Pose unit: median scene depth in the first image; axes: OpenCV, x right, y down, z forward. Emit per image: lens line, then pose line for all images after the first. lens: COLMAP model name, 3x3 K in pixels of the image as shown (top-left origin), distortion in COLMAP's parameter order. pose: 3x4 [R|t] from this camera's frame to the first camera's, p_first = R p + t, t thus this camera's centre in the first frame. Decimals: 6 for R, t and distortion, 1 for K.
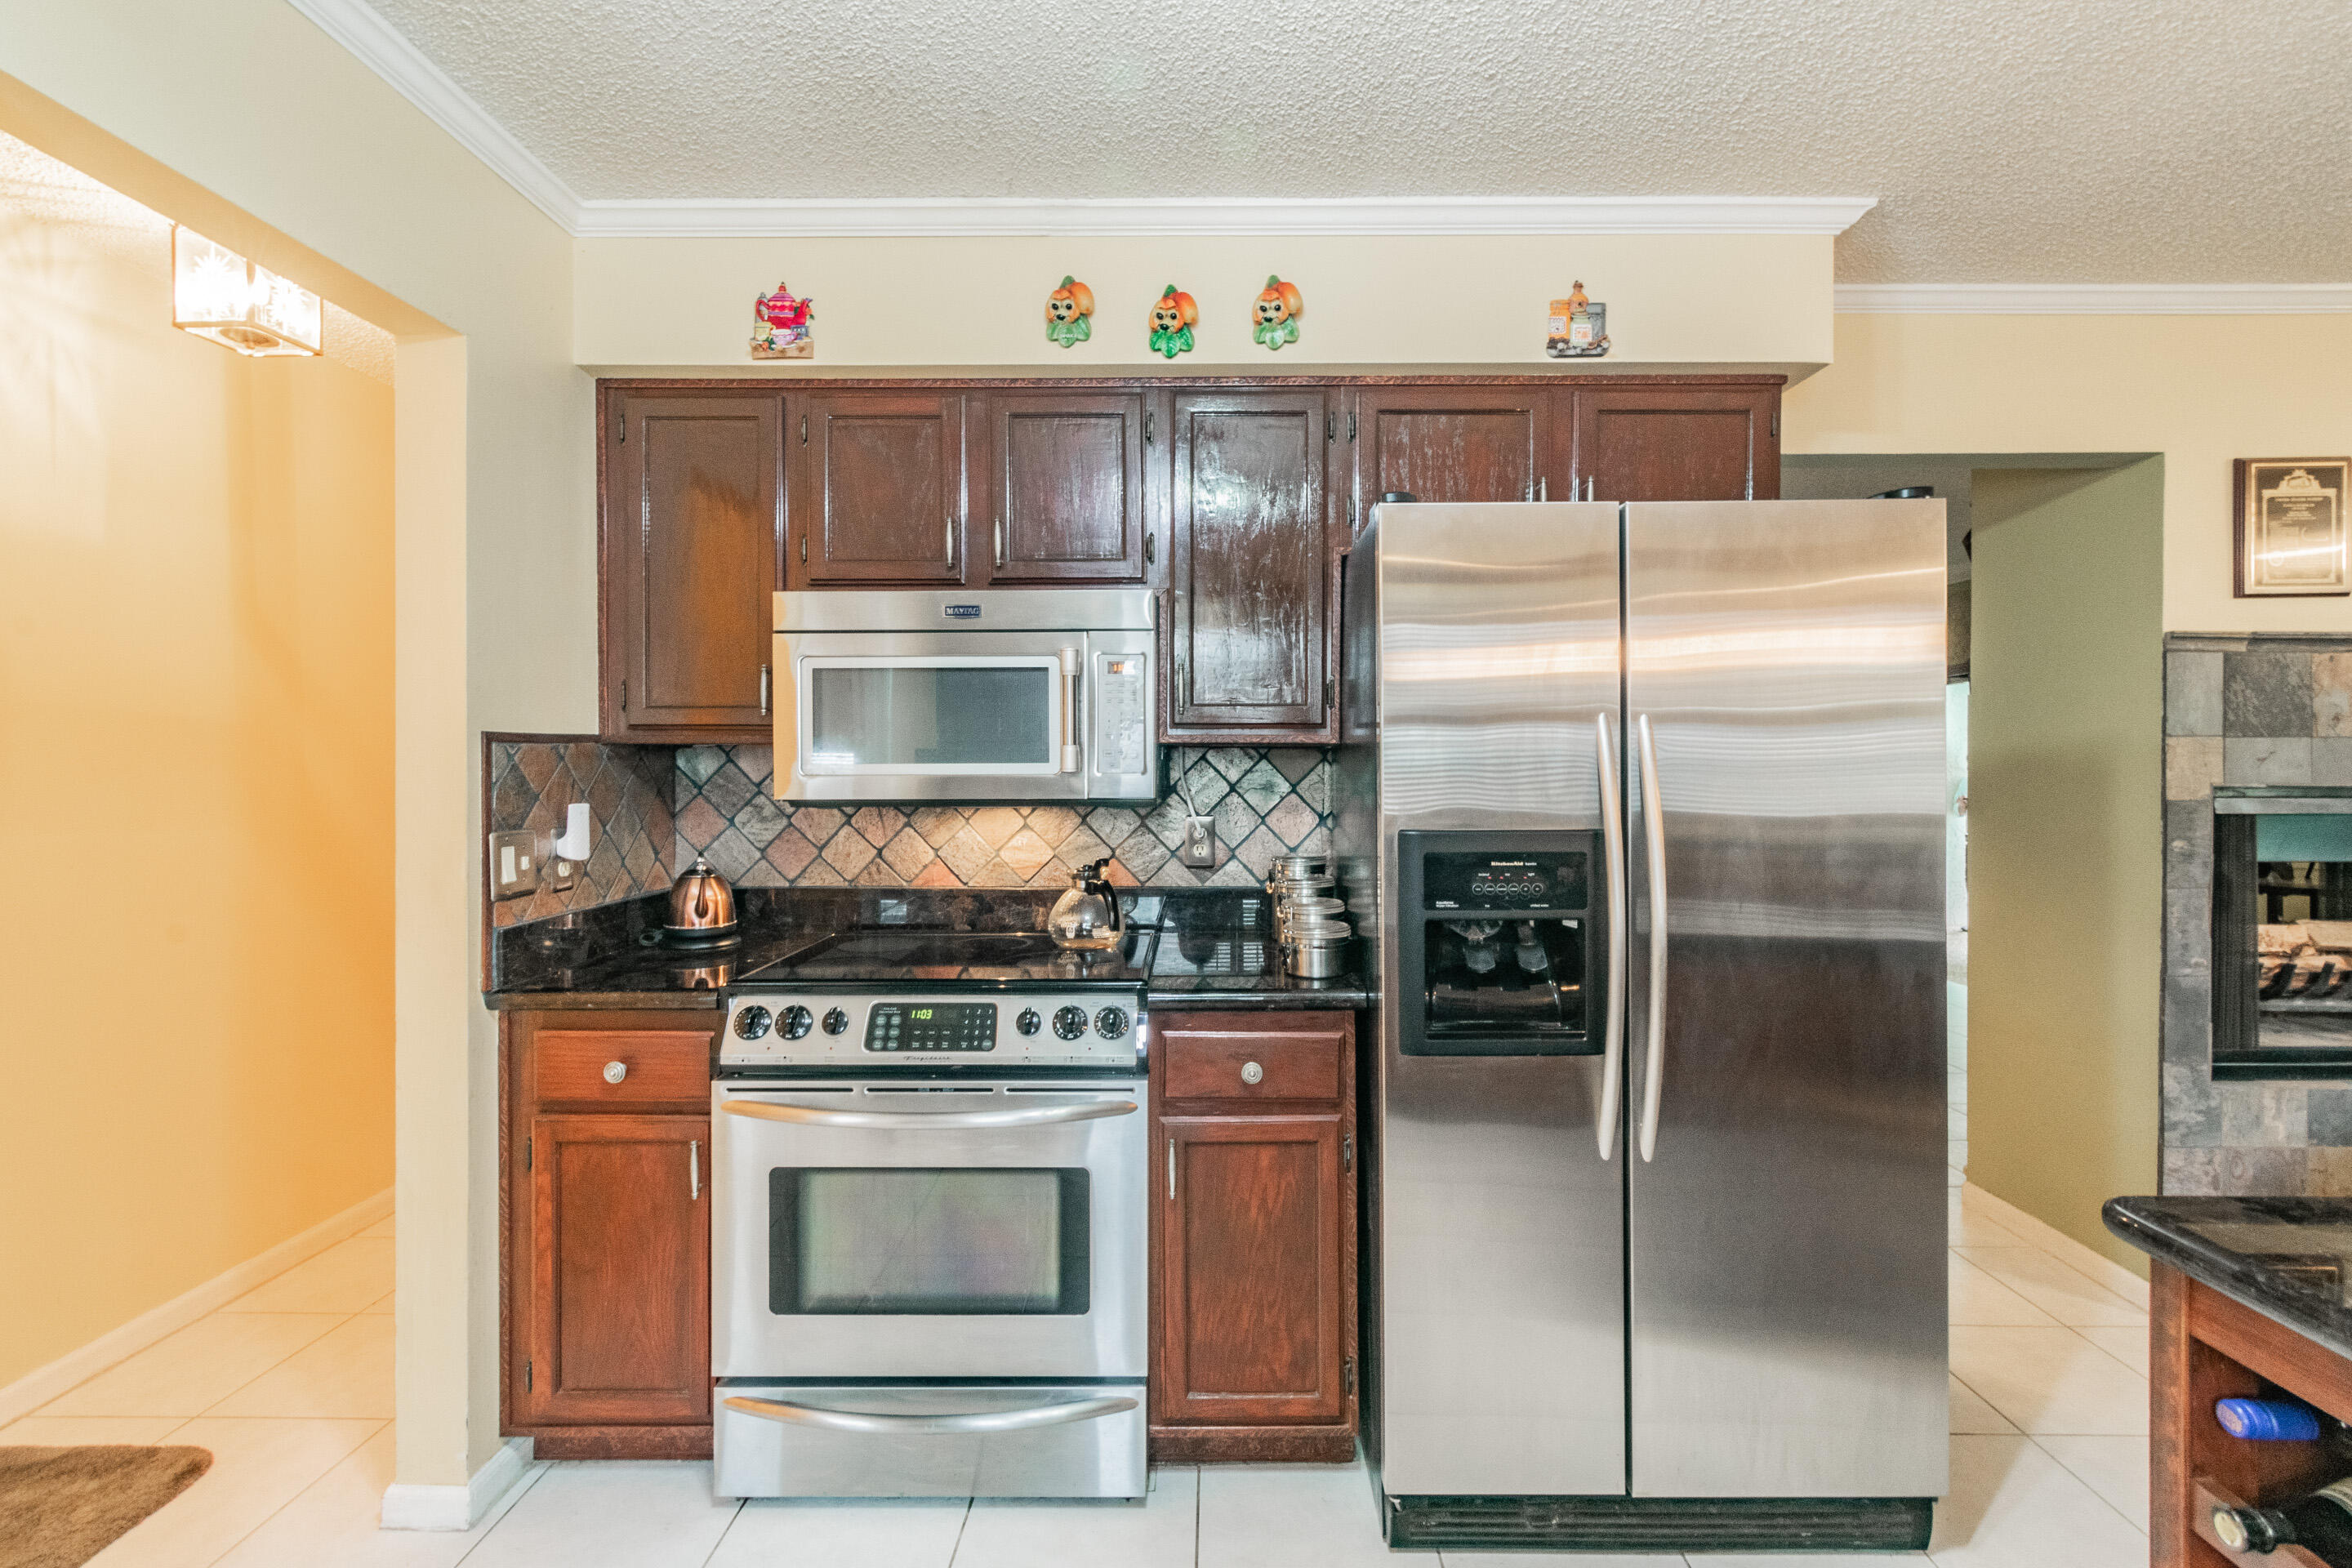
lens RADIAL K [[1051.4, 0, 1195.3], [0, 1051.4, 767.6], [0, 0, 1]] dist [0.001608, -0.000144]
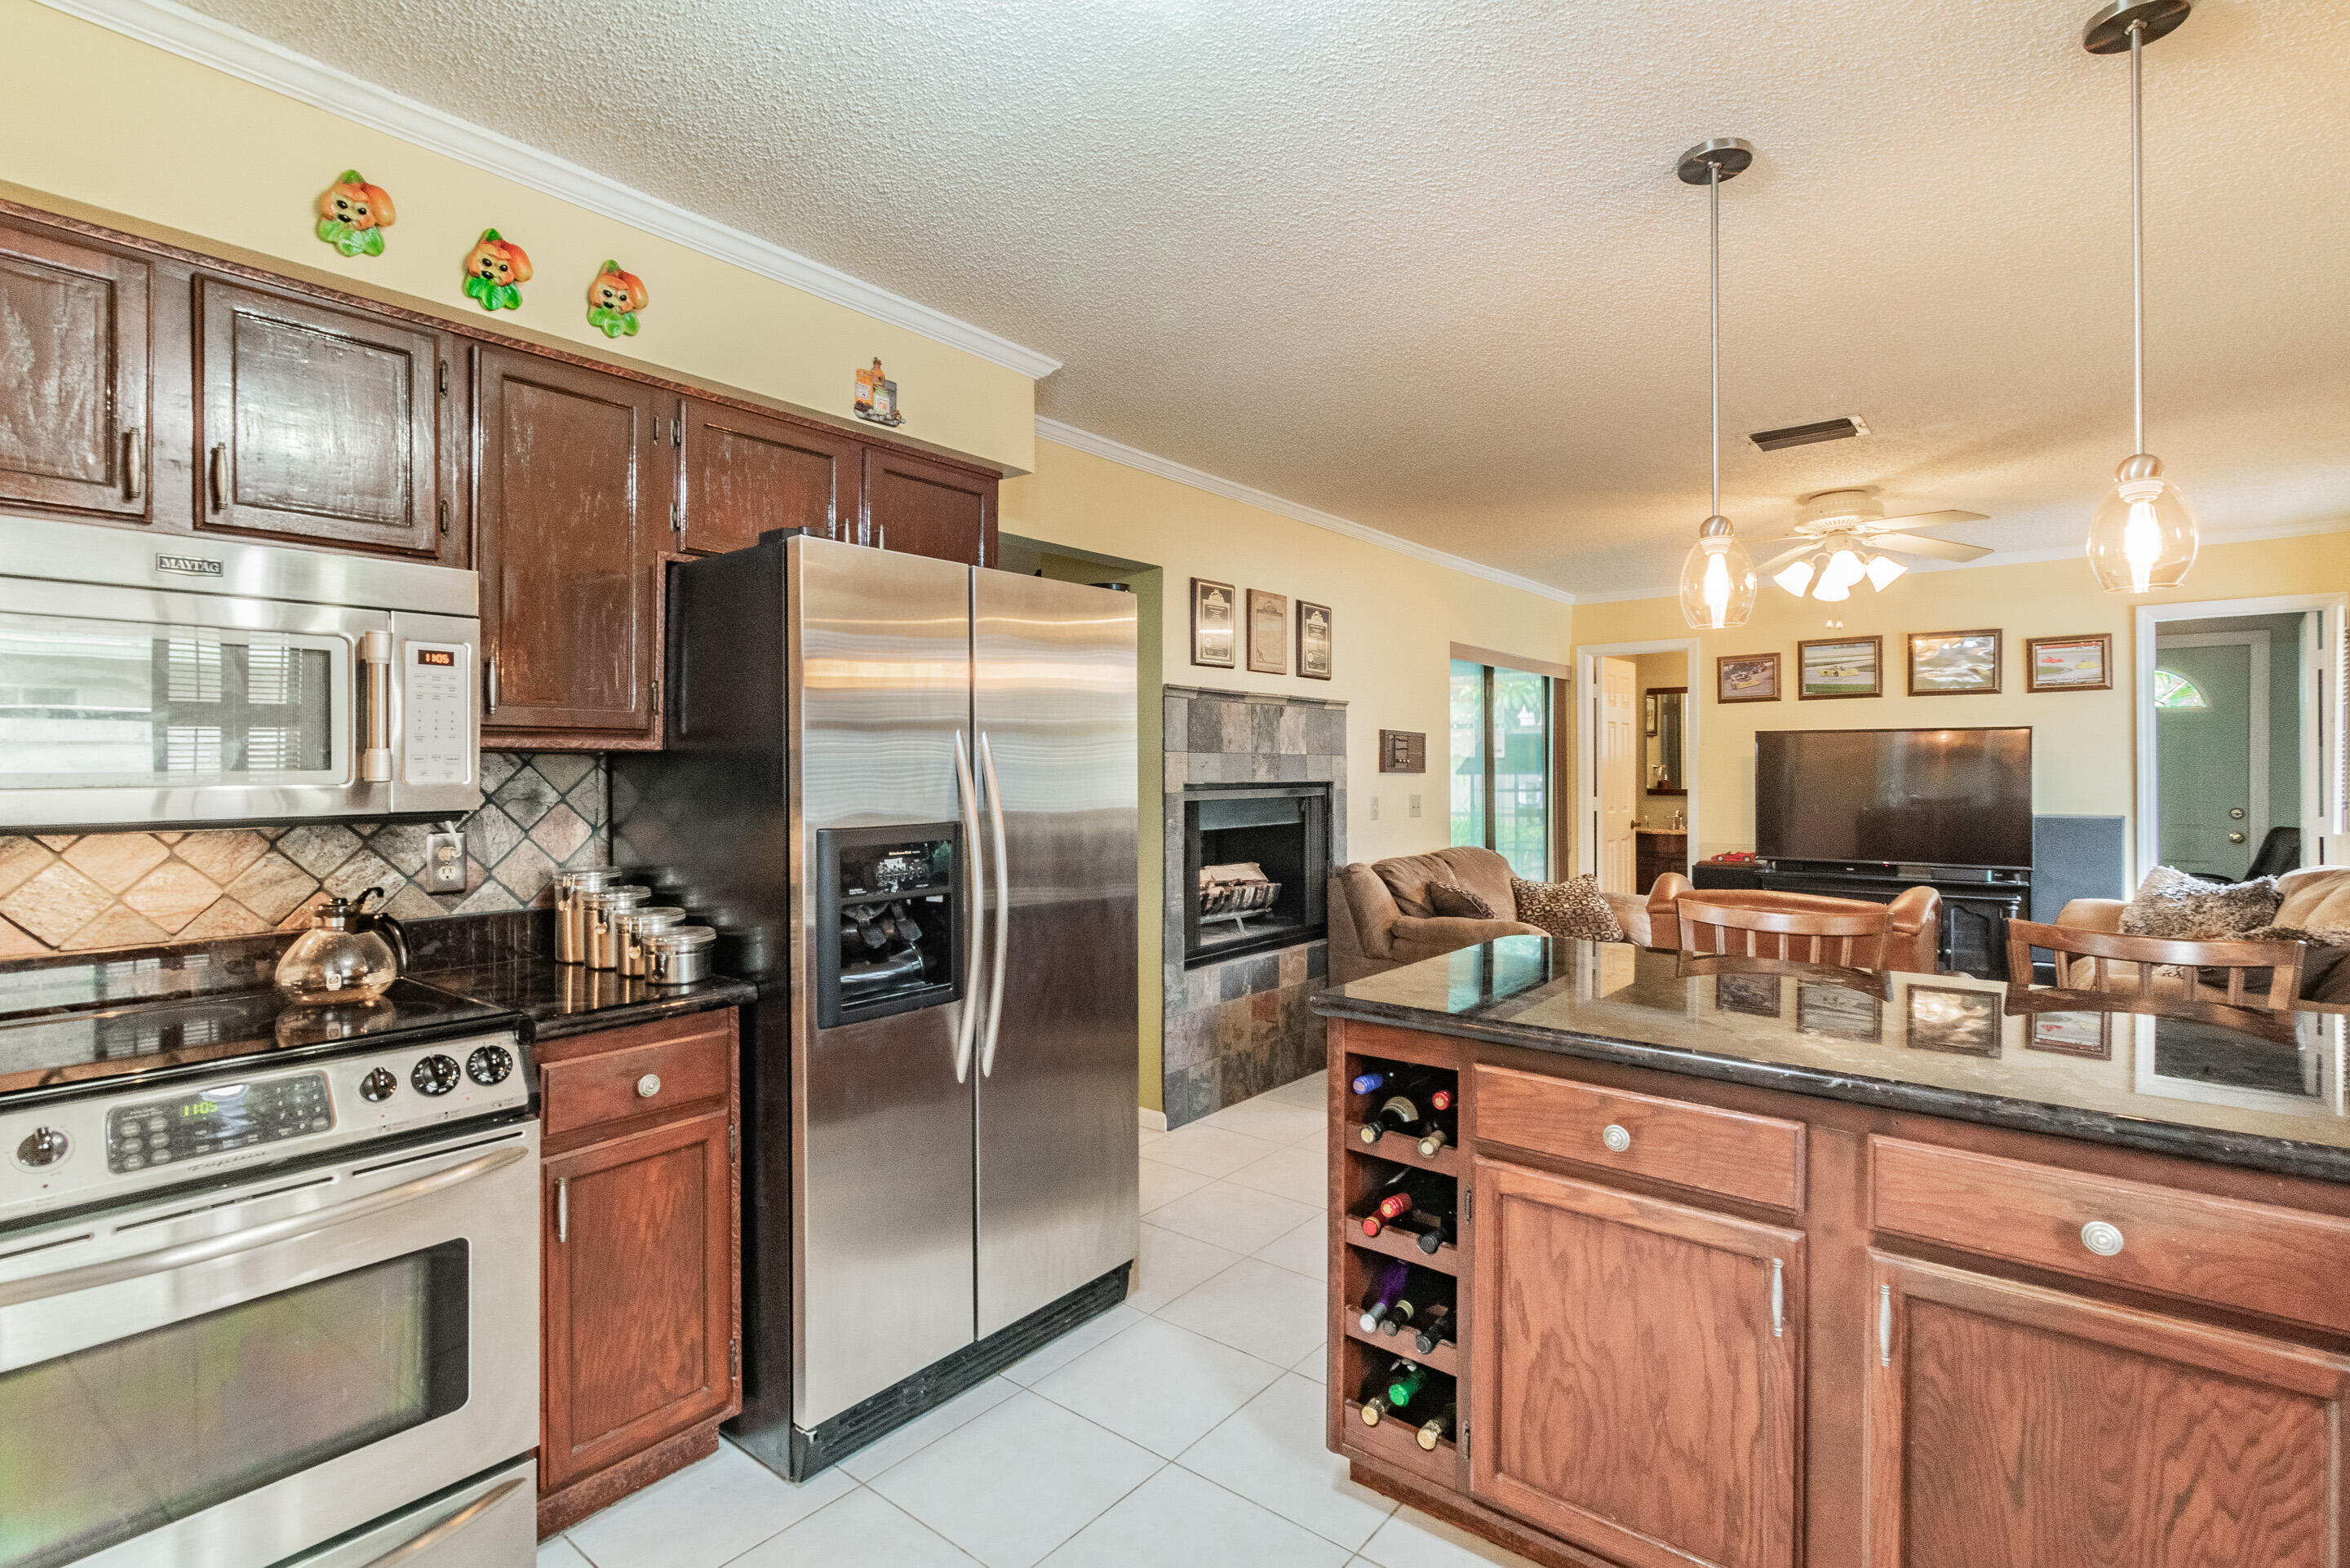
lens RADIAL K [[1119.6, 0, 1187.9], [0, 1119.6, 766.9], [0, 0, 1]] dist [-0.001834, -0.000496]
pose [[0.612803, -0.000004, 0.790236, -0.409128], [0.006626, 0.999965, -0.005133, 0.001713], [-0.790208, 0.008382, 0.612781, -0.034094]]
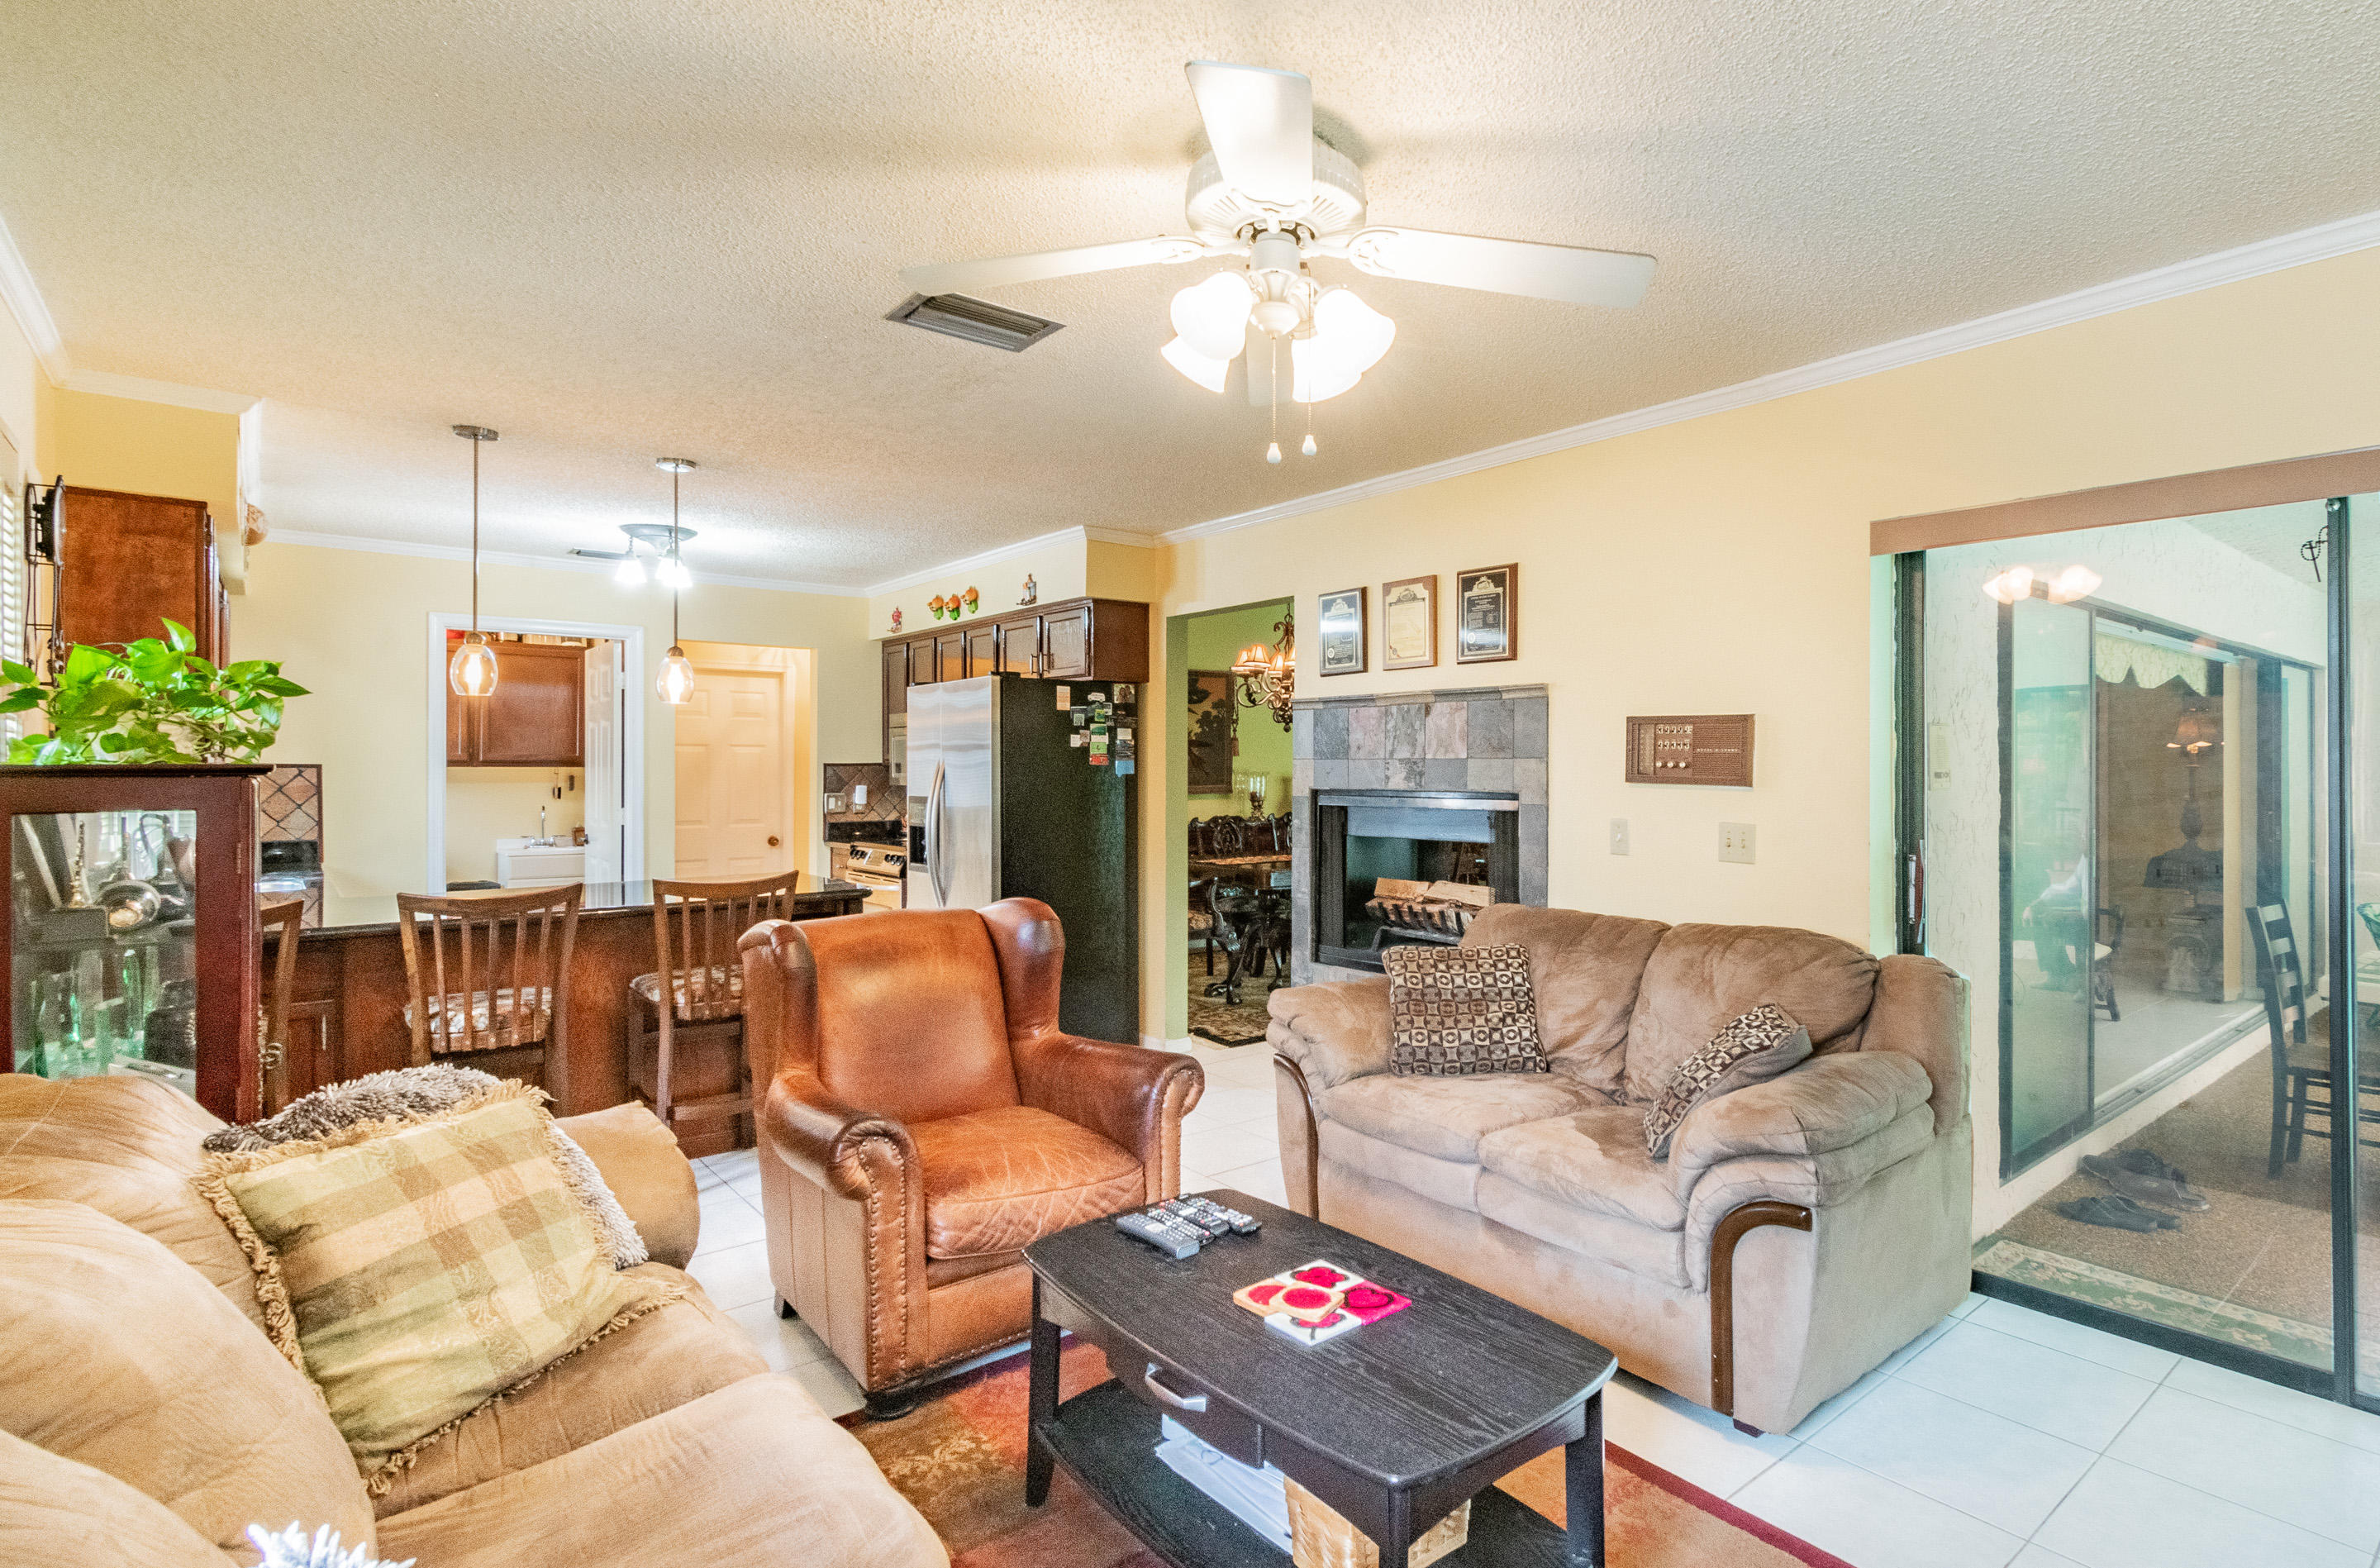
lens RADIAL K [[1188.9, 0, 1287.1], [0, 1188.9, 762.3], [0, 0, 1]] dist [0.000013, 0.000024]
pose [[0.660753, -0.003901, -0.750594, 2.797791], [-0.003244, 0.999962, -0.008052, -0.010462], [0.750597, 0.007755, 0.660715, -0.354503]]
